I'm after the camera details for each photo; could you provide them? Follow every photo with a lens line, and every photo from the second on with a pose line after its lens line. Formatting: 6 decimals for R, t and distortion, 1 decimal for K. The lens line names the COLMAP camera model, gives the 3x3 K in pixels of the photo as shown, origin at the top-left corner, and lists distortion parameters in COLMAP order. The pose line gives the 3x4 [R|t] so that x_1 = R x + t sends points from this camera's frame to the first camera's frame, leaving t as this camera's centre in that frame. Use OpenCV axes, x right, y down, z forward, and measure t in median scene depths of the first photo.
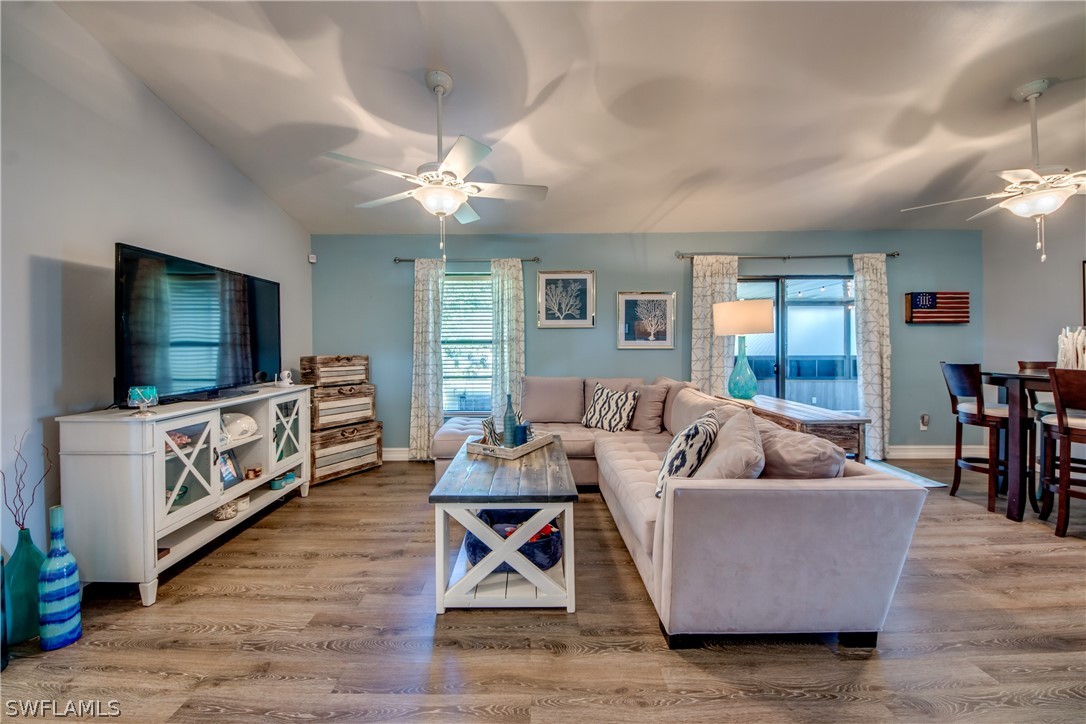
lens RADIAL K [[408.8, 0, 518.2], [0, 408.8, 345.7], [0, 0, 1]] dist [0.021881, -0.018005]
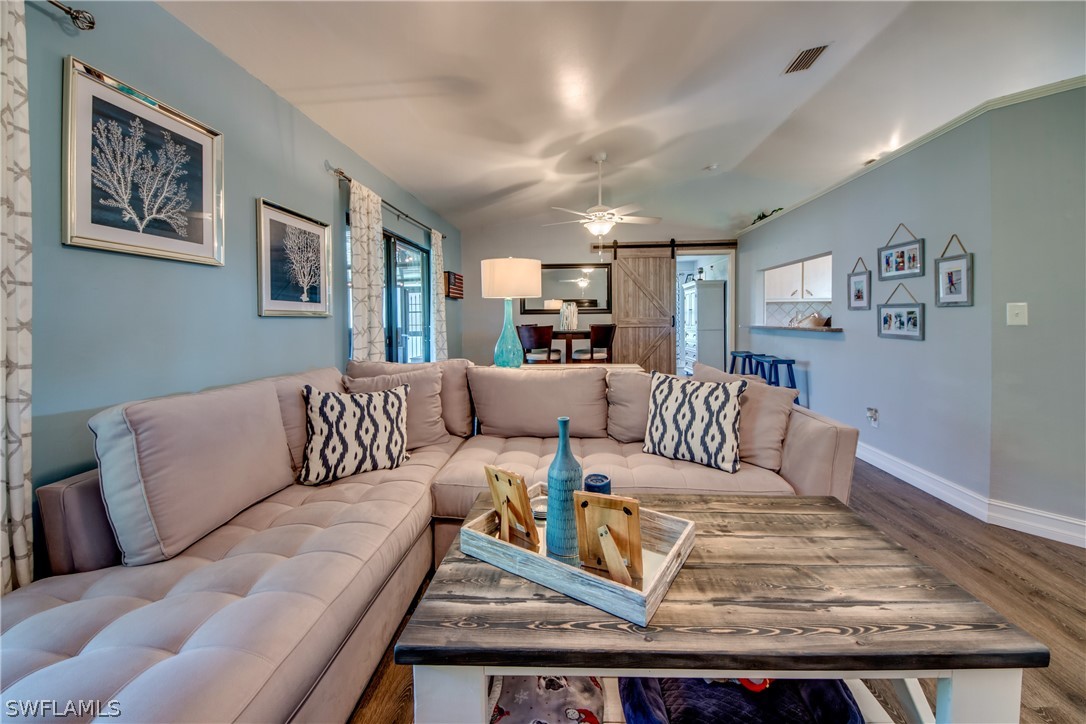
lens RADIAL K [[421.5, 0, 569.0], [0, 421.5, 326.9], [0, 0, 1]] dist [0.026321, -0.020295]
pose [[0.001855, -0.015415, 0.999879, -0.272432], [0.012198, 0.999807, 0.015391, 0.018059], [-0.999924, 0.012168, 0.002042, 0.651941]]
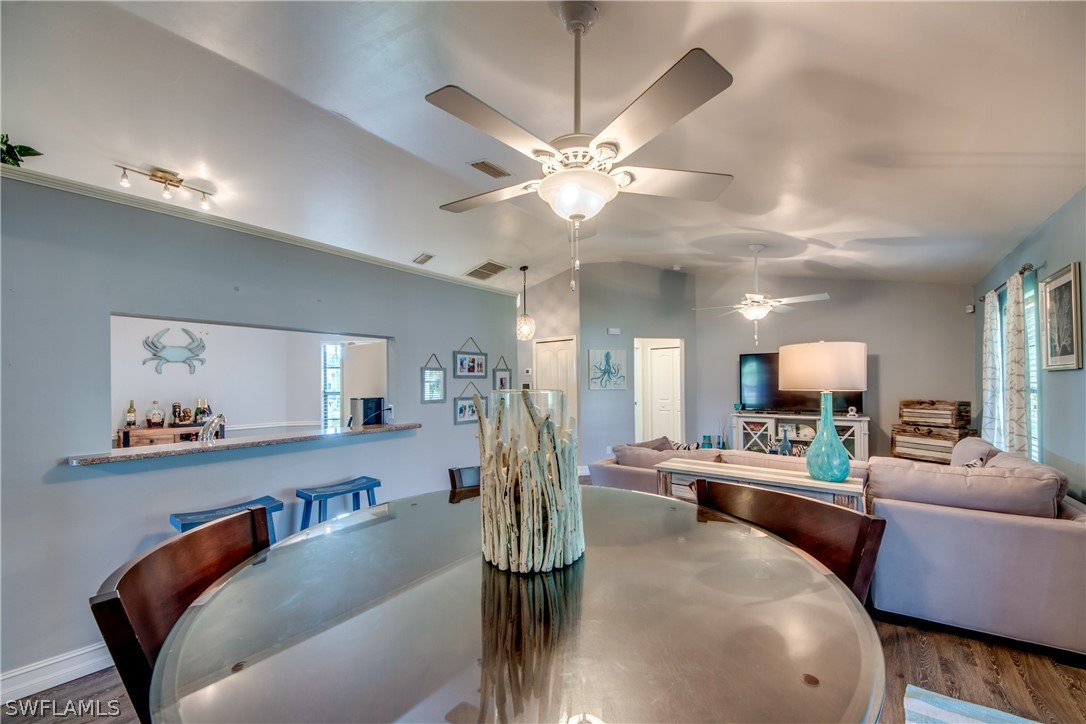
lens RADIAL K [[410.7, 0, 540.5], [0, 410.7, 369.0], [0, 0, 1]] dist [0.034613, -0.022515]
pose [[-0.594887, -0.018180, -0.803603, 1.071515], [0.010164, 0.999494, -0.030136, -0.035373], [0.803745, -0.026095, -0.594402, 0.772145]]
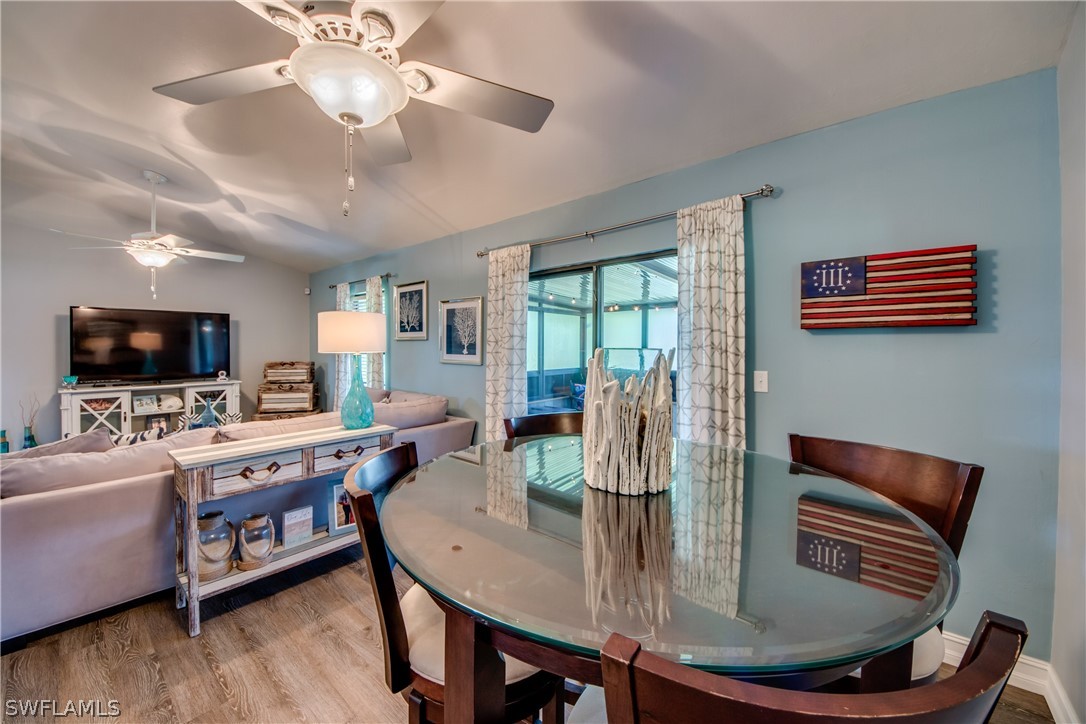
lens RADIAL K [[405.1, 0, 536.6], [0, 405.1, 349.3], [0, 0, 1]] dist [0.022806, -0.018236]
pose [[0.769709, 0.011424, -0.638292, 1.026204], [-0.006913, 0.999930, 0.009559, -0.033964], [0.638357, -0.002945, 0.769735, 0.445888]]
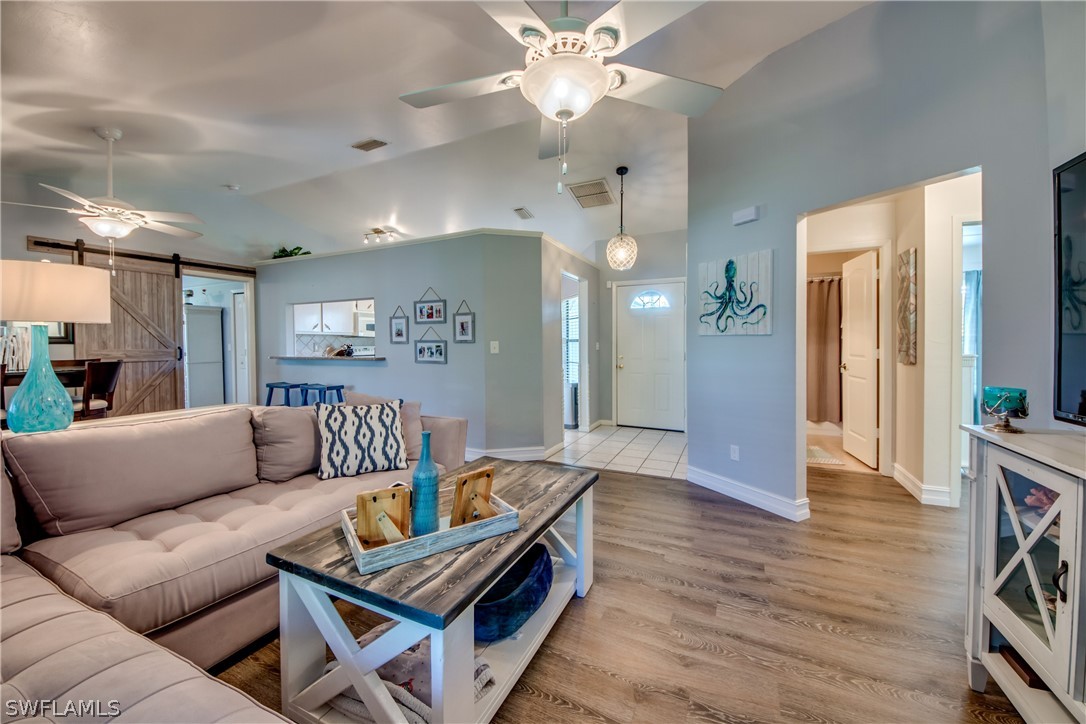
lens RADIAL K [[405.1, 0, 536.6], [0, 405.1, 349.3], [0, 0, 1]] dist [0.022806, -0.018236]
pose [[-0.909097, 0.003632, 0.416569, -0.231813], [0.011239, 0.999812, 0.015811, 0.006745], [-0.416434, 0.019056, -0.908966, 0.916936]]
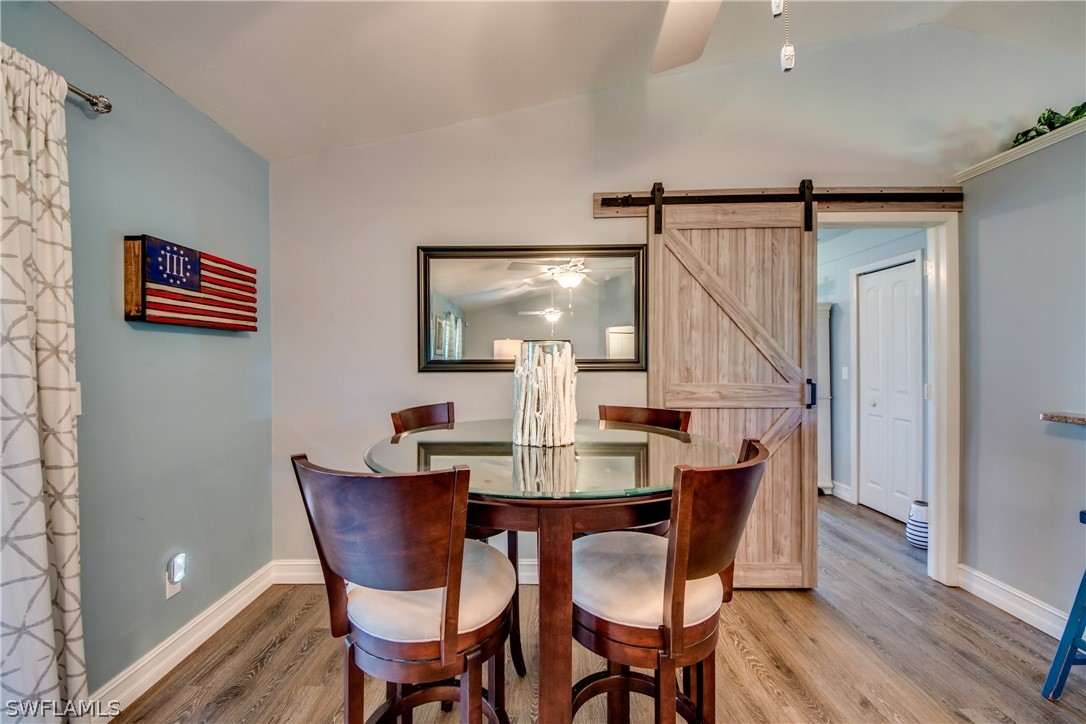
lens RADIAL K [[404.6, 0, 529.0], [0, 404.6, 362.5], [0, 0, 1]] dist [0.022780, -0.017110]
pose [[-0.004505, -0.003906, 0.999982, 0.603207], [0.005784, 0.999976, 0.003932, -0.018199], [-0.999973, 0.005802, -0.004482, 0.668133]]
